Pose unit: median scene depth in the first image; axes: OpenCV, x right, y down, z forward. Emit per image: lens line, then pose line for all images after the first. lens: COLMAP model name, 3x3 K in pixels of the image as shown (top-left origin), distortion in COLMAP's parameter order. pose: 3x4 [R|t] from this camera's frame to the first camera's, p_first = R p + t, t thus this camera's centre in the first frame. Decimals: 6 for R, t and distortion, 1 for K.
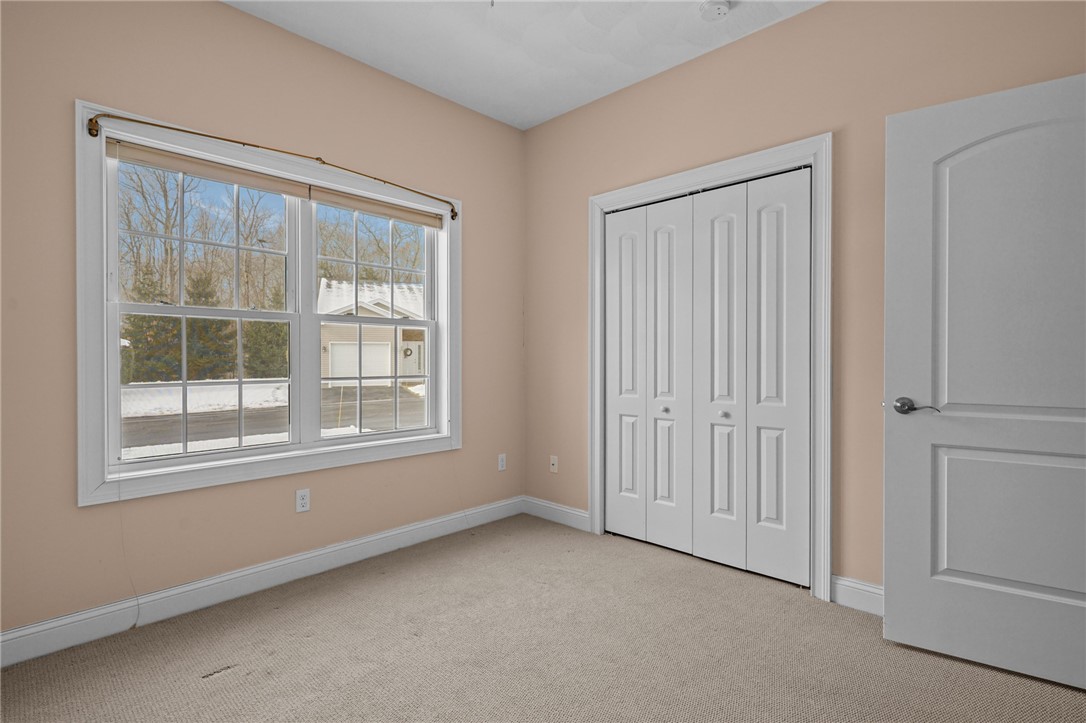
lens RADIAL K [[530.6, 0, 546.7], [0, 530.6, 358.2], [0, 0, 1]] dist [-0.003952, -0.001426]
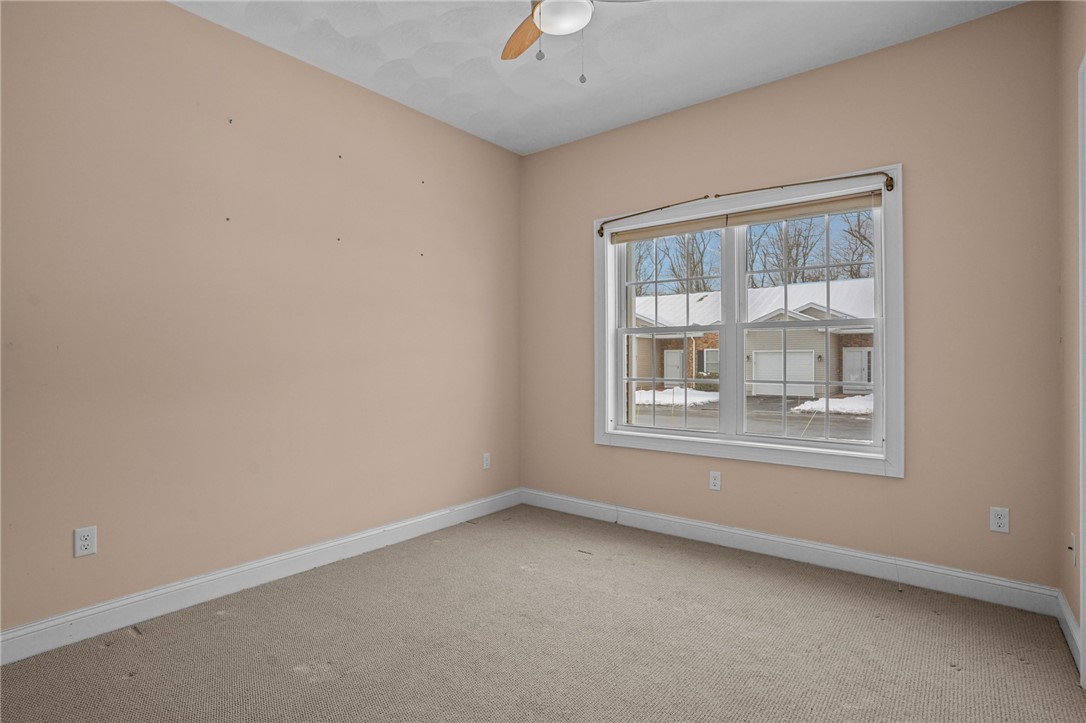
lens RADIAL K [[540.8, 0, 539.6], [0, 540.8, 359.5], [0, 0, 1]] dist [-0.075426, 0.038729]
pose [[0.071658, 0.003462, -0.997423, 0.666713], [0.001298, 0.999993, 0.003564, -0.010555], [0.997428, -0.001550, 0.071653, 0.476797]]
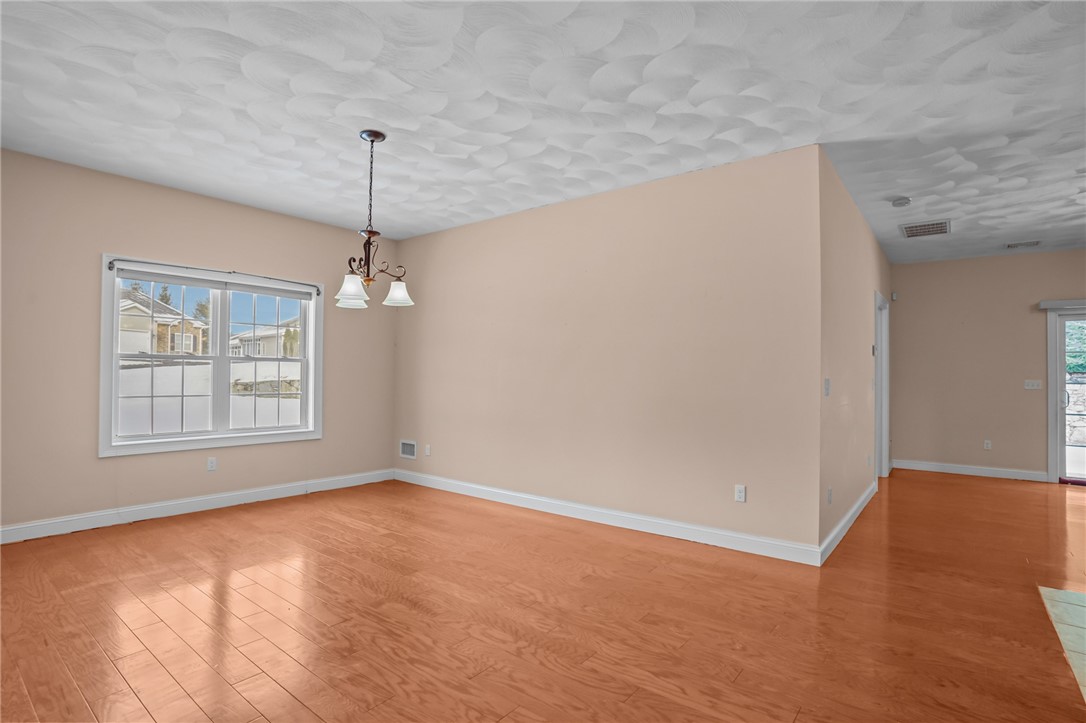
lens RADIAL K [[540.8, 0, 539.6], [0, 540.8, 359.5], [0, 0, 1]] dist [-0.075426, 0.038729]
pose [[0.996798, 0.009282, 0.079419, 0.424440], [-0.007134, 0.999602, -0.027295, -0.031147], [-0.079641, 0.026641, 0.996468, -0.769561]]
